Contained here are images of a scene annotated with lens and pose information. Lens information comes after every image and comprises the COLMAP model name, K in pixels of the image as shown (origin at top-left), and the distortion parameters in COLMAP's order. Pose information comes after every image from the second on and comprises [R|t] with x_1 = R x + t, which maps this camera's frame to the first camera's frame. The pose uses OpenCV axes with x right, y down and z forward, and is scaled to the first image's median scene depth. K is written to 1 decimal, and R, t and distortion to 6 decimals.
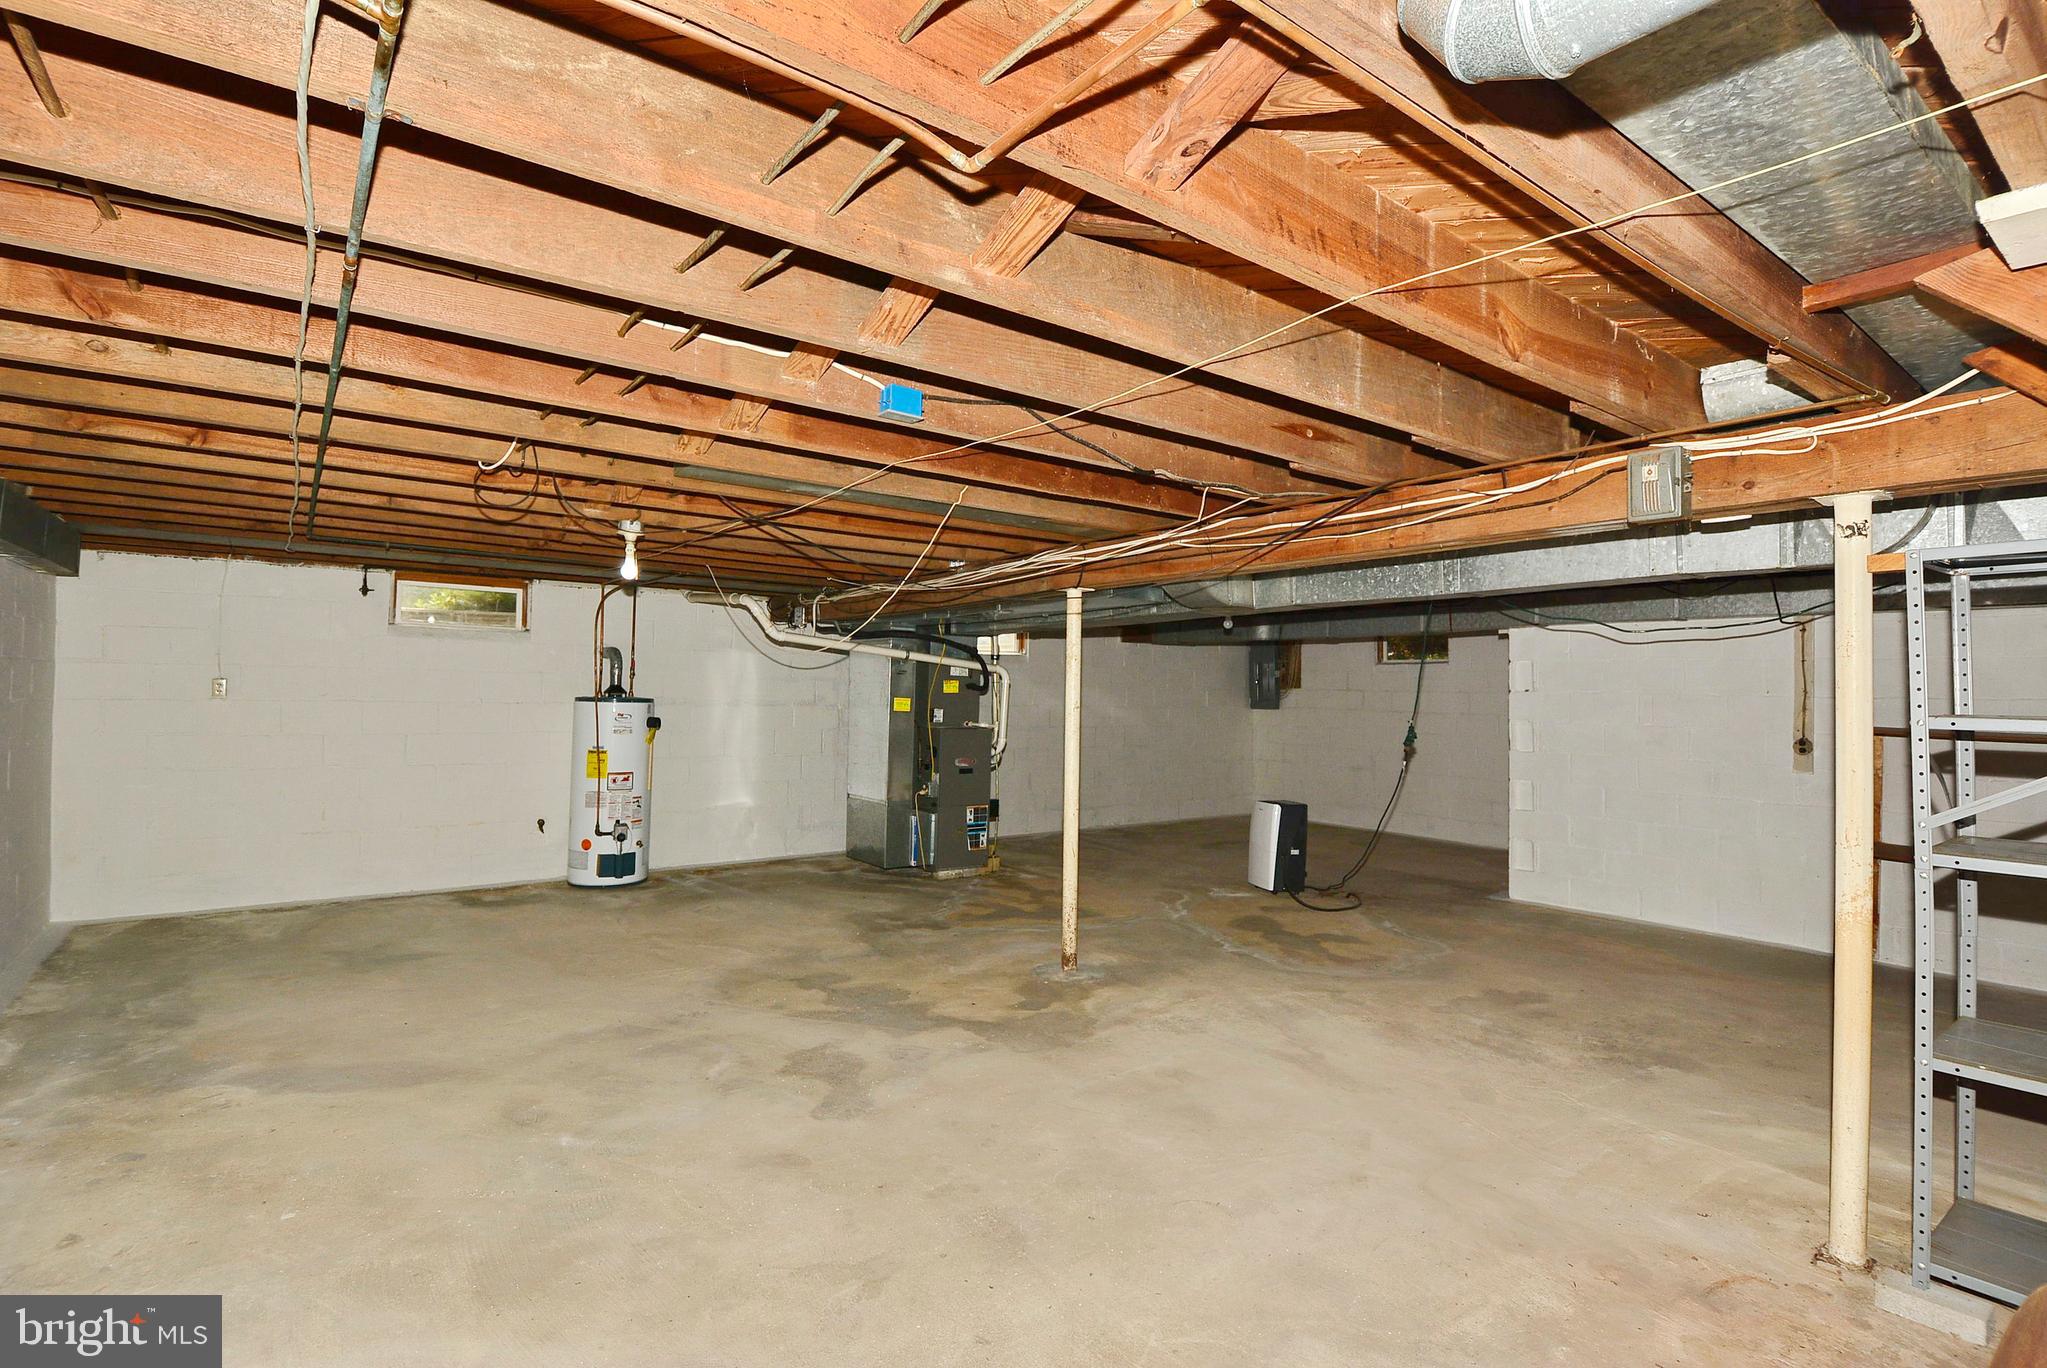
lens RADIAL K [[981.9, 0, 1023.2], [0, 981.9, 665.4], [0, 0, 1]] dist [0.012041, -0.021550]
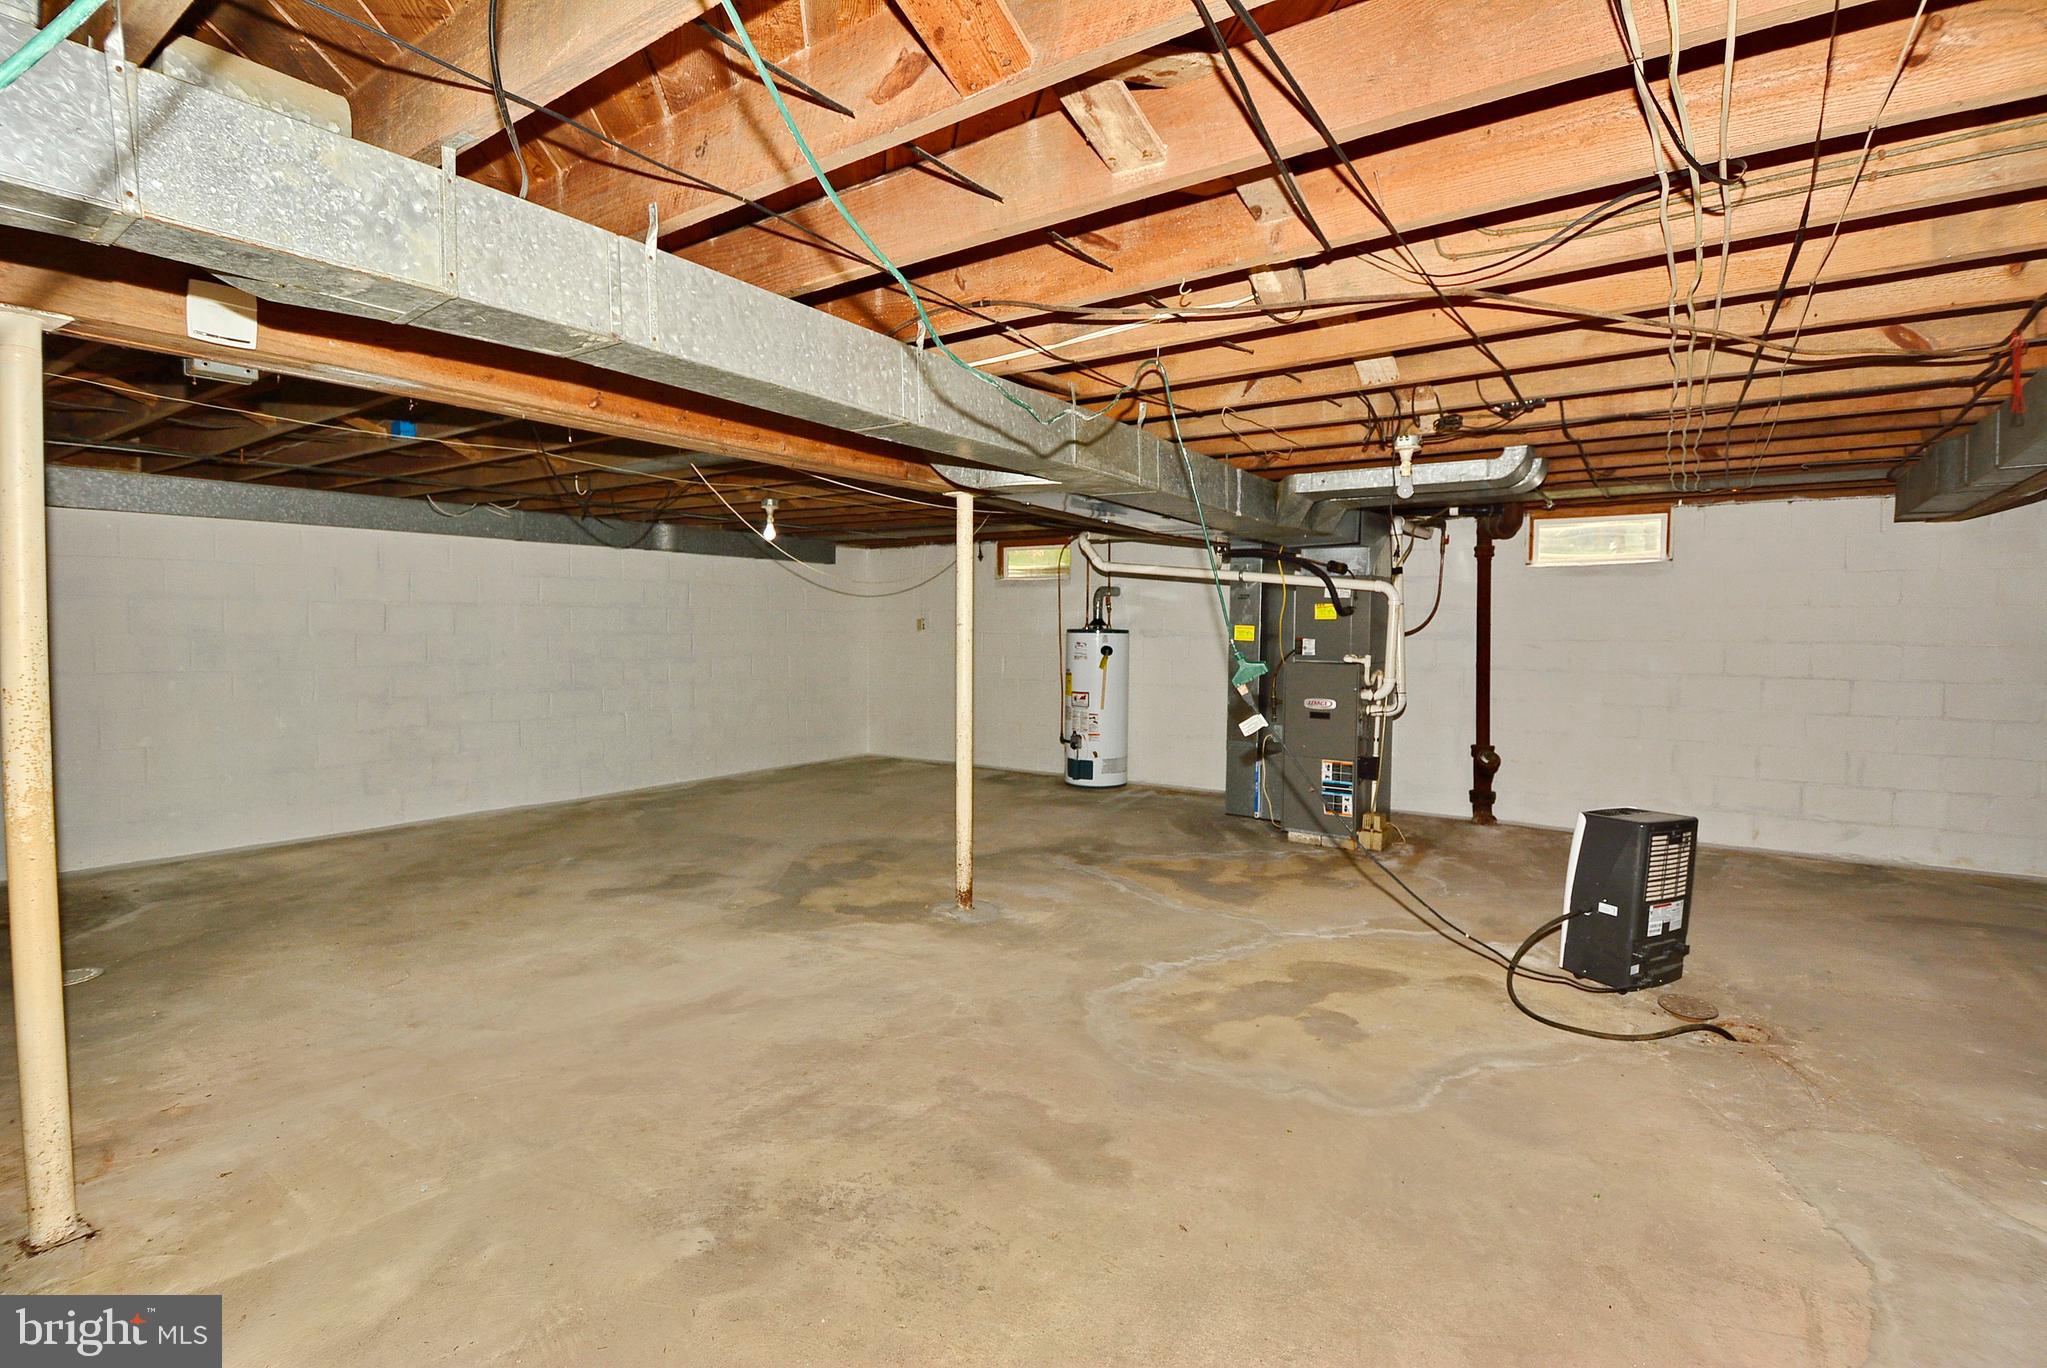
lens RADIAL K [[981.9, 0, 1023.2], [0, 981.9, 665.4], [0, 0, 1]] dist [0.012041, -0.021550]
pose [[0.309025, 0.020673, -0.950829, 1.016698], [0.022432, 0.999327, 0.029018, 0.060287], [0.950789, -0.030297, 0.308353, 0.836491]]
